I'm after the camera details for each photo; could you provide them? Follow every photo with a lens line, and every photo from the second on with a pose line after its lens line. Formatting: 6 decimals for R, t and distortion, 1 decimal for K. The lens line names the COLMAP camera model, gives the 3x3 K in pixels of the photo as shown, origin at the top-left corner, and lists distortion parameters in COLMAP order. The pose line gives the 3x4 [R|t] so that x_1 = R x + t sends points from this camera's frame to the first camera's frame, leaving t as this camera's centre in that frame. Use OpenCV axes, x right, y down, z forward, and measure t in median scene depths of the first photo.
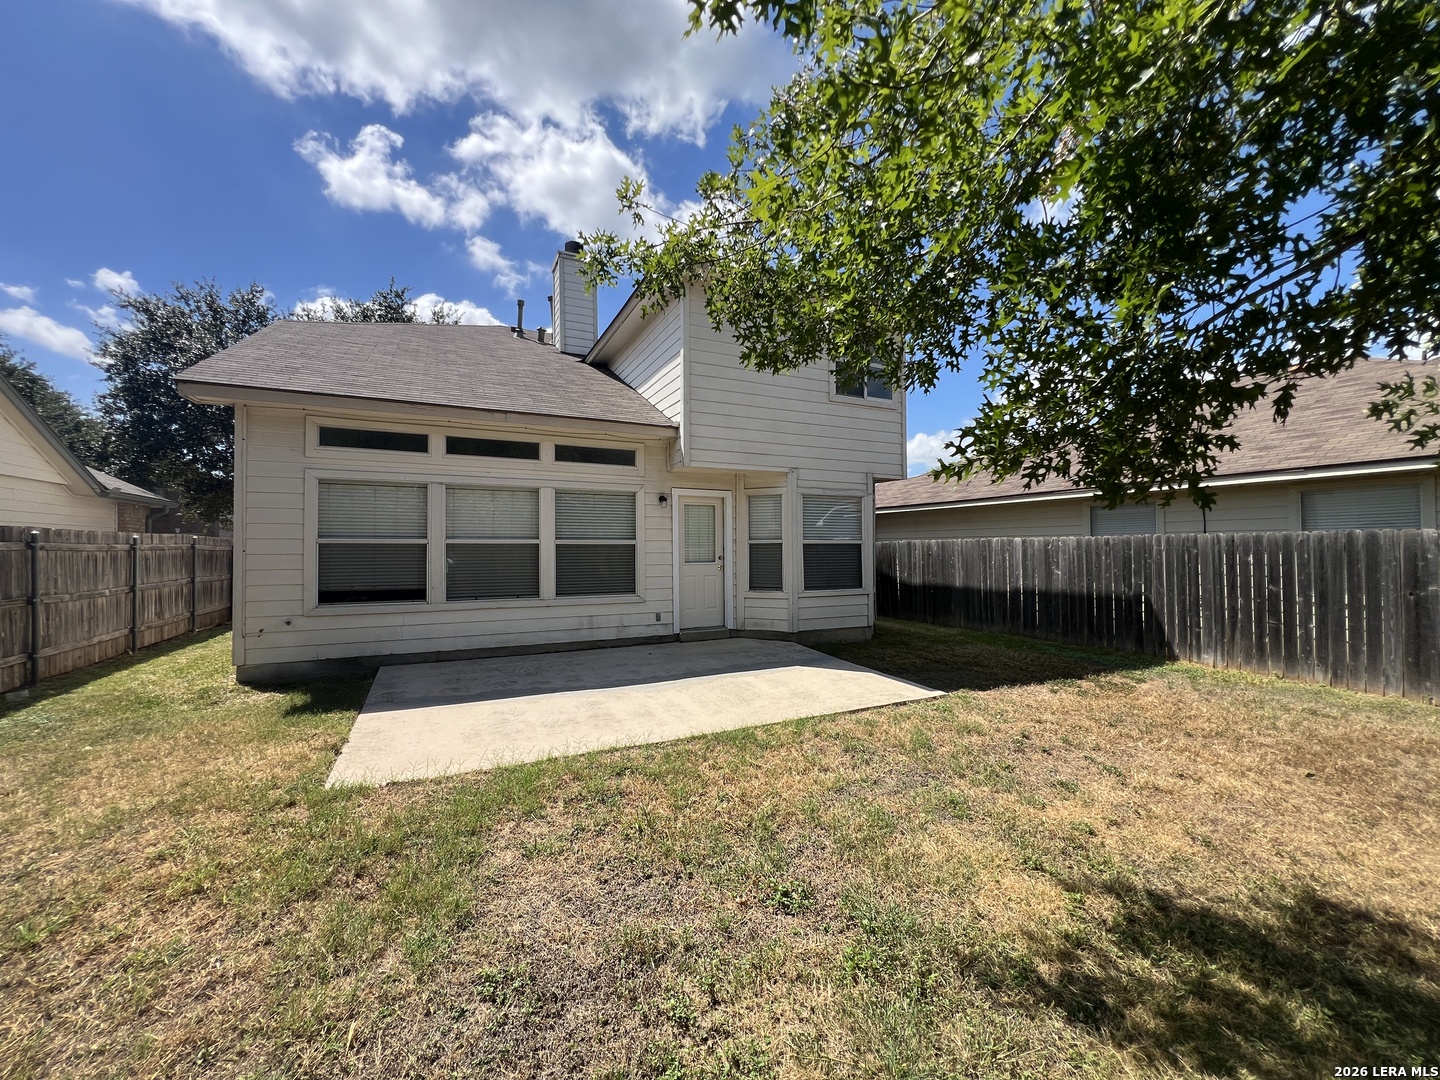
lens RADIAL K [[580.5, 0, 718.0], [0, 580.5, 538.7], [0, 0, 1]] dist [-0.000949, 0.000689]
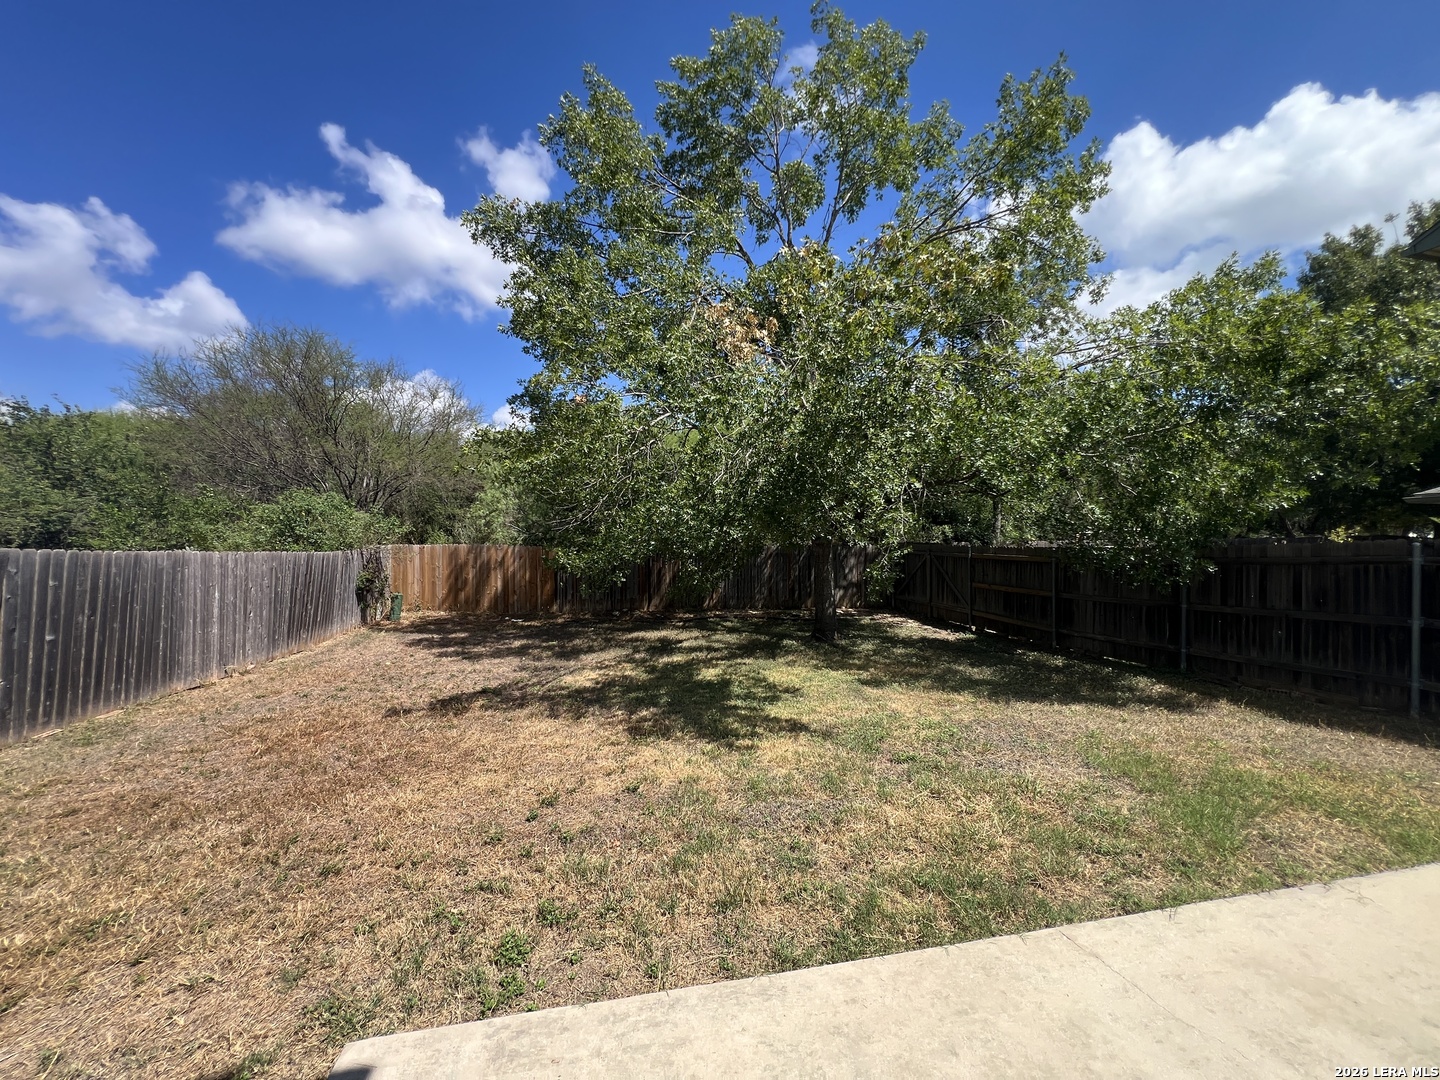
lens RADIAL K [[580.5, 0, 718.0], [0, 580.5, 538.7], [0, 0, 1]] dist [-0.000949, 0.000689]
pose [[-0.974936, 0.000912, 0.222482, 0.097595], [-0.008047, 0.999193, -0.039359, -0.000495], [-0.222338, -0.040163, -0.974142, 0.982392]]
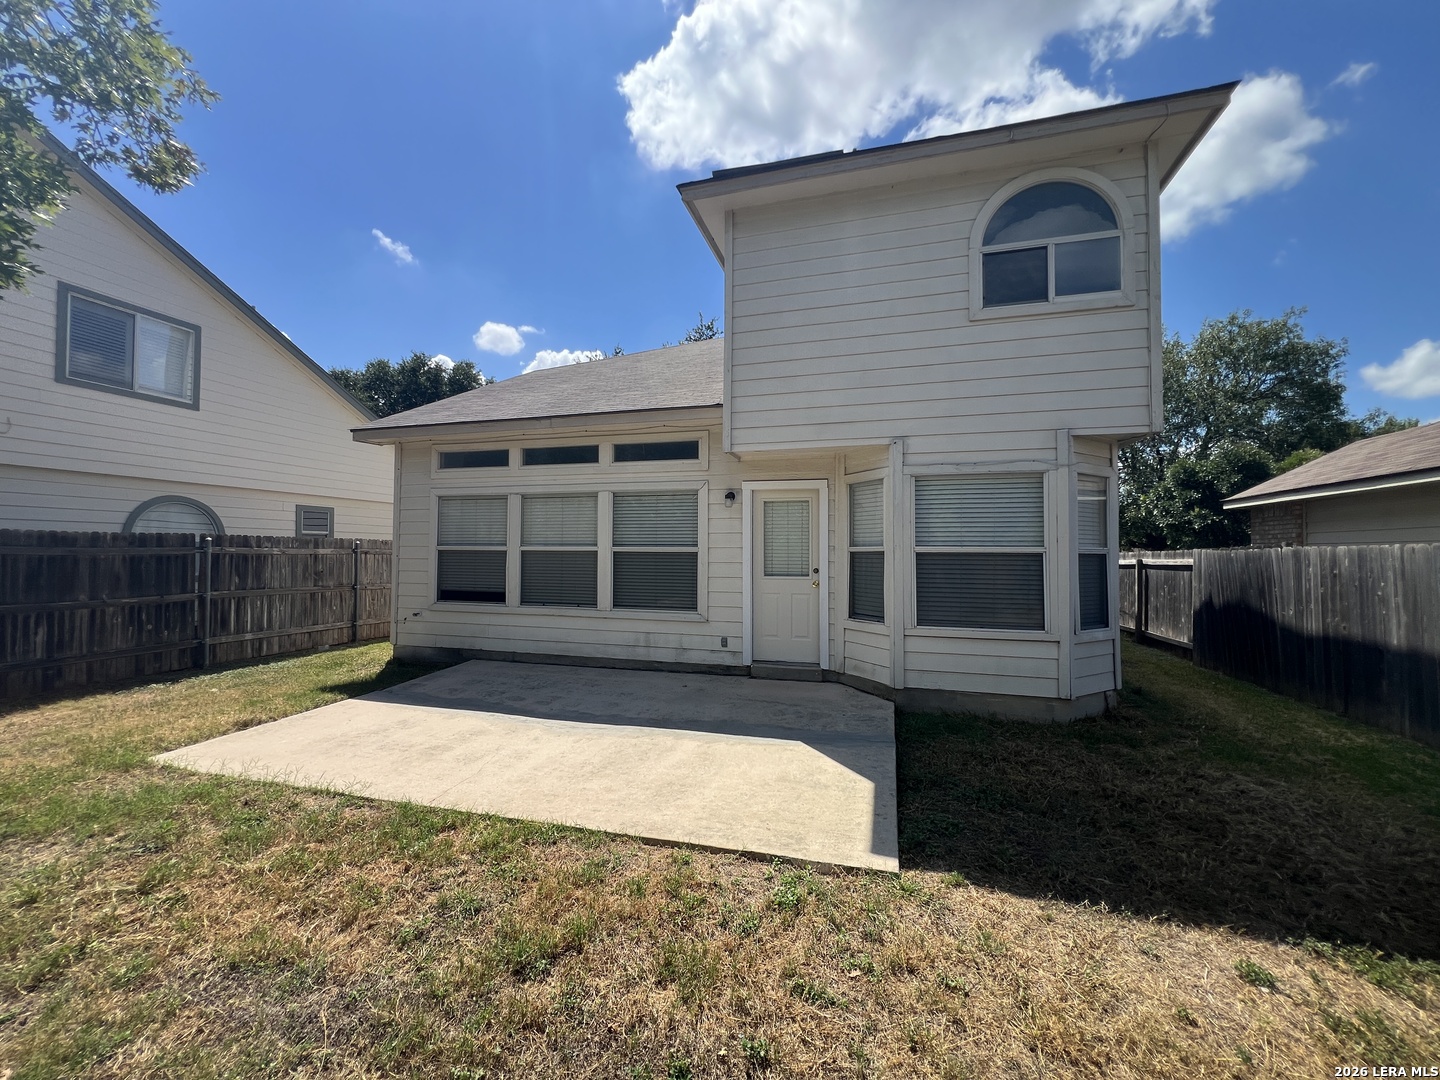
lens RADIAL K [[580.5, 0, 718.0], [0, 580.5, 538.7], [0, 0, 1]] dist [-0.000949, 0.000689]
pose [[0.742758, -0.009662, -0.669490, 0.465675], [0.002407, 0.999928, -0.011760, 0.000311], [0.669555, 0.007123, 0.742728, 0.421423]]
